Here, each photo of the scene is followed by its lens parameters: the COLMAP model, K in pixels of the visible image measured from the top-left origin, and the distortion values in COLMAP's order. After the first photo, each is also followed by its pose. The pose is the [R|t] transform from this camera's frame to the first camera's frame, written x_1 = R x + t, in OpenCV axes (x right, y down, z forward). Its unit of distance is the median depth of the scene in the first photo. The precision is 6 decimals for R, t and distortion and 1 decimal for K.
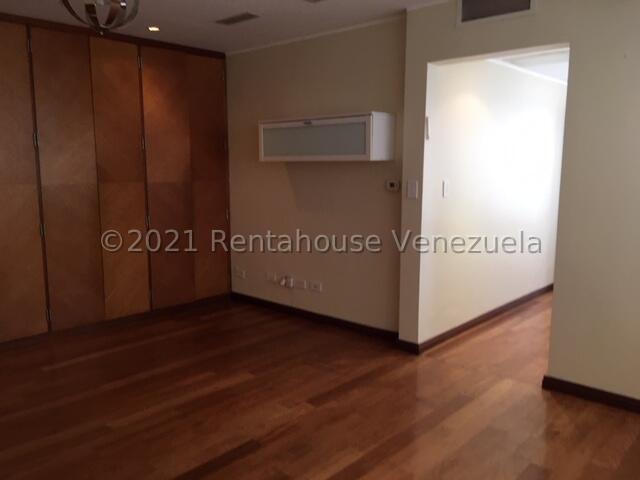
lens RADIAL K [[543.8, 0, 320.0], [0, 543.8, 240.0], [0, 0, 1]] dist [0.038799, -0.021512]
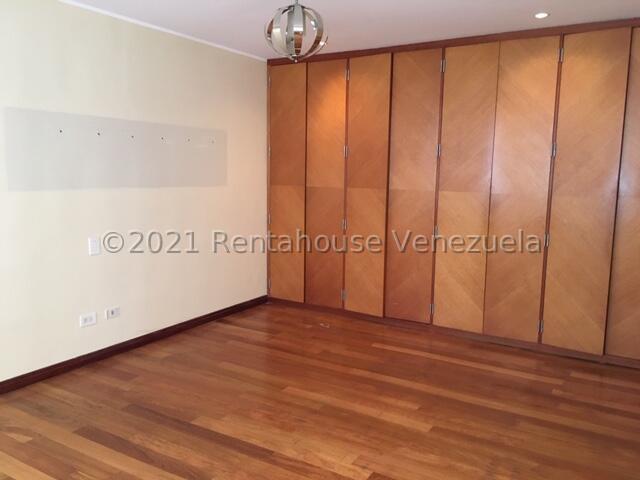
lens RADIAL K [[543.8, 0, 320.0], [0, 543.8, 240.0], [0, 0, 1]] dist [0.038799, -0.021512]
pose [[0.189013, 0.130695, -0.973238, 0.626891], [-0.156348, 0.982466, 0.101570, -0.092102], [0.969448, 0.132966, 0.206133, 0.661582]]
